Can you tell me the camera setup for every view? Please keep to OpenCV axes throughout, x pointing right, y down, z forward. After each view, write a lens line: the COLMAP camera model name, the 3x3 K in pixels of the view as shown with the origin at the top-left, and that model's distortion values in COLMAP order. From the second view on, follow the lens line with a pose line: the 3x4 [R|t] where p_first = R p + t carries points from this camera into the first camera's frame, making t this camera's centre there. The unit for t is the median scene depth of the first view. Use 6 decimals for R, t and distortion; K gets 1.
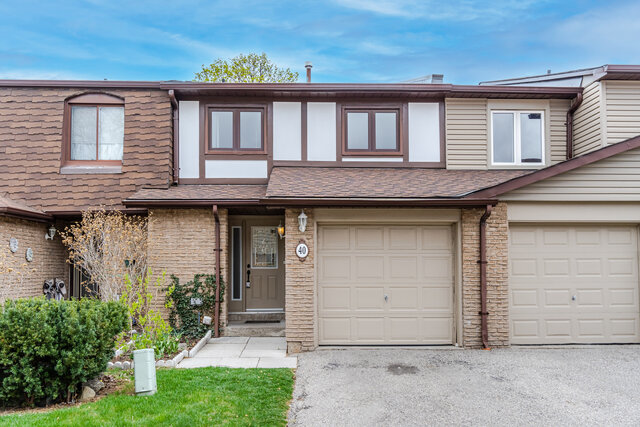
lens RADIAL K [[495.3, 0, 318.5], [0, 495.3, 253.5], [0, 0, 1]] dist [-0.002140, 0.000128]
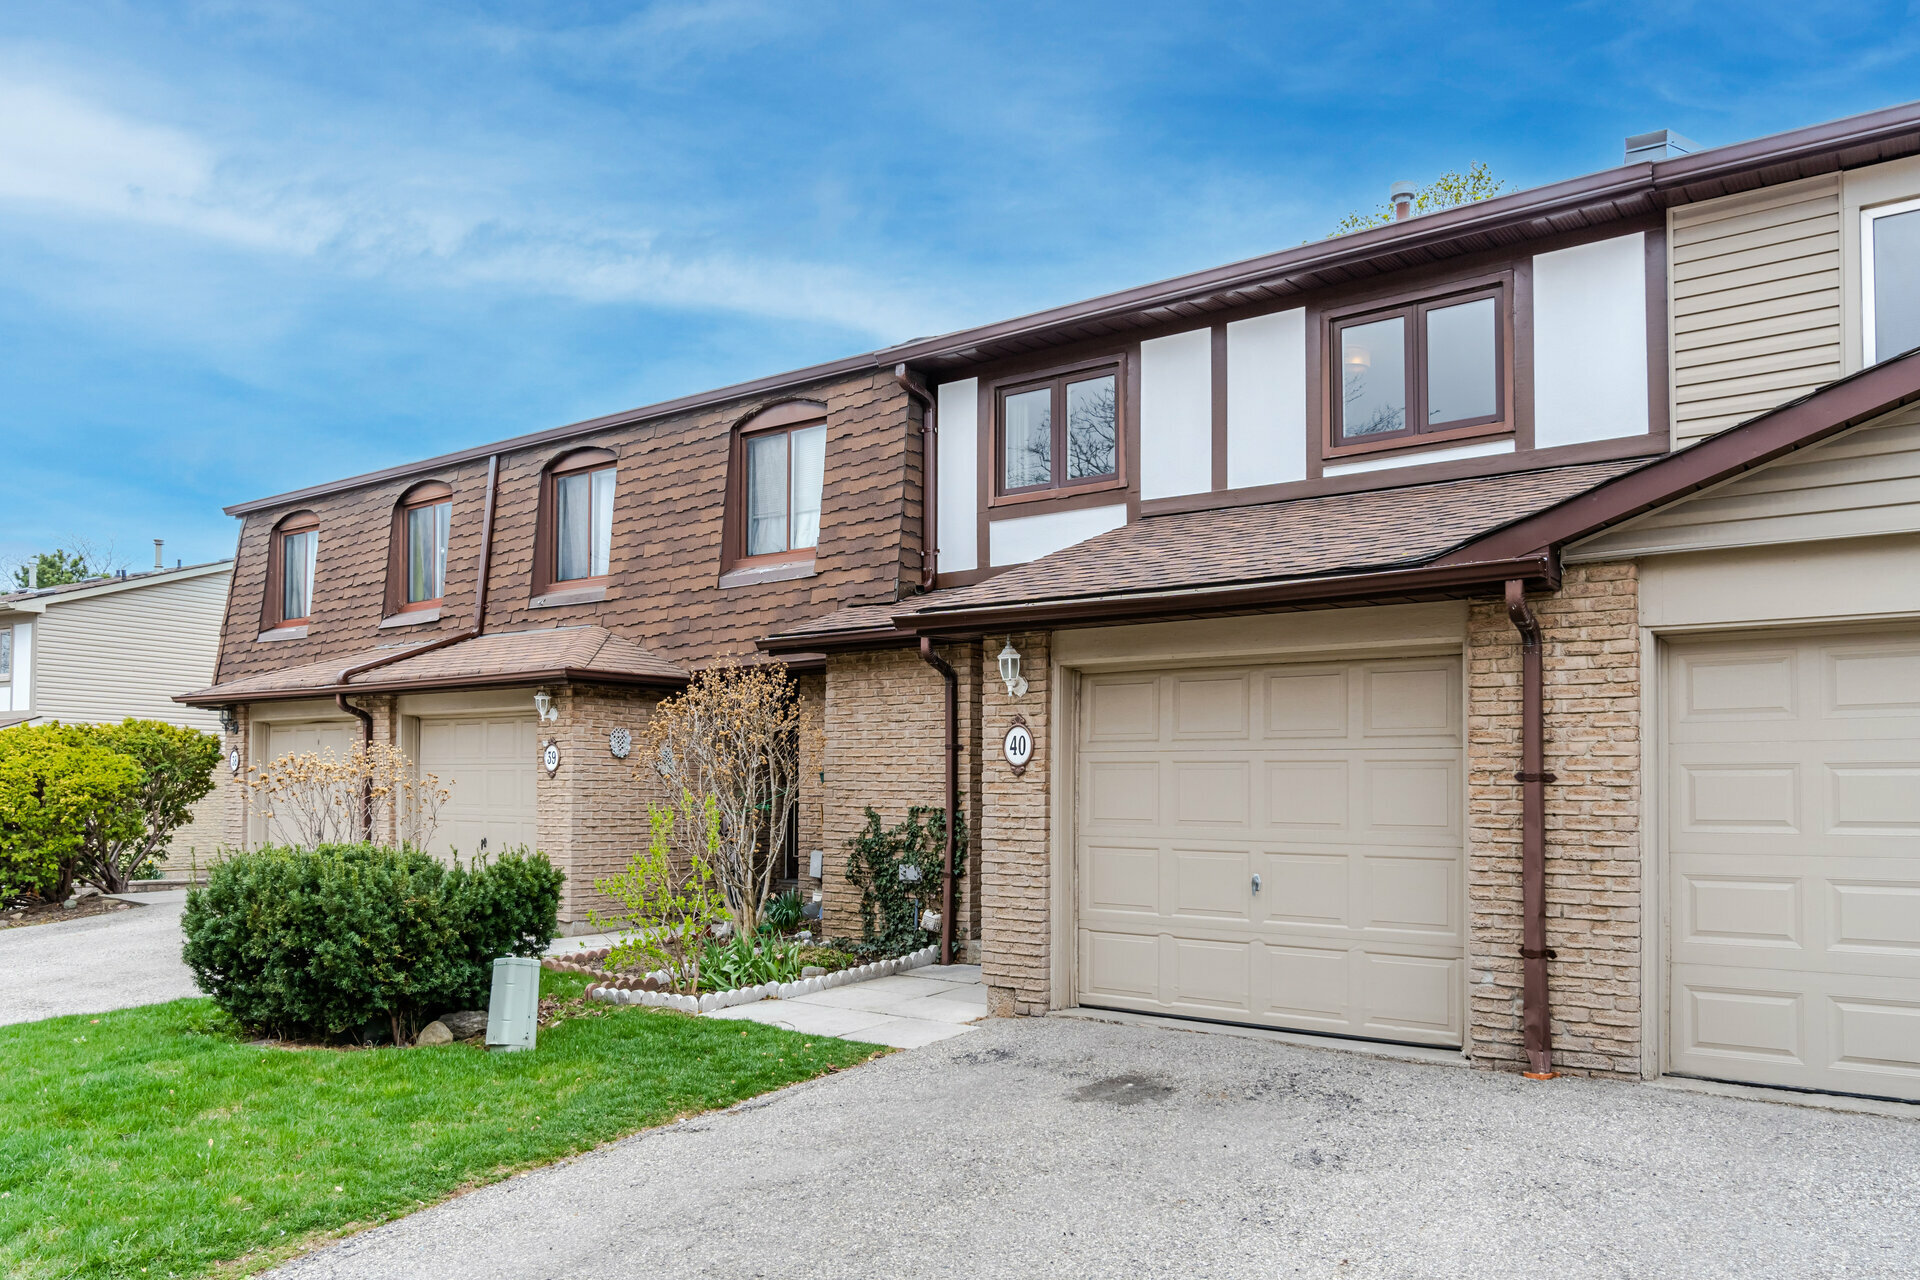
lens RADIAL K [[1341.7, 0, 959.1], [0, 1341.7, 765.6], [0, 0, 1]] dist [-0.003884, -0.000512]
pose [[0.790493, -0.005765, -0.612443, 0.465112], [0.010642, 0.999934, 0.004324, 0.003171], [0.612378, -0.009935, 0.790503, 0.143366]]
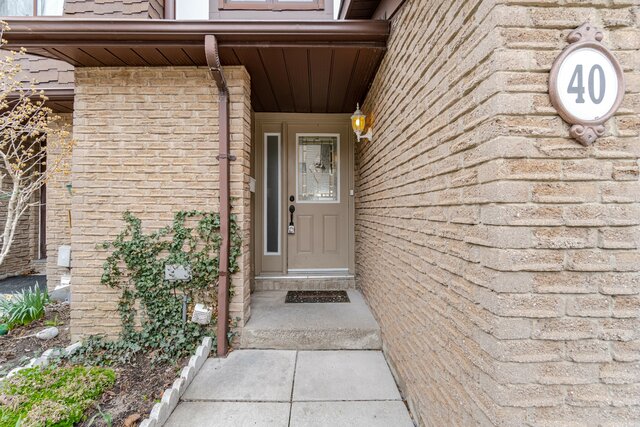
lens RADIAL K [[275.9, 0, 320.0], [0, 275.9, 209.3], [0, 0, 1]] dist [-0.000914, -0.000018]
pose [[0.999627, 0.004303, -0.026974, -0.110516], [-0.003562, 0.999617, 0.027459, 0.032477], [0.027081, -0.027352, 0.999259, 0.749346]]
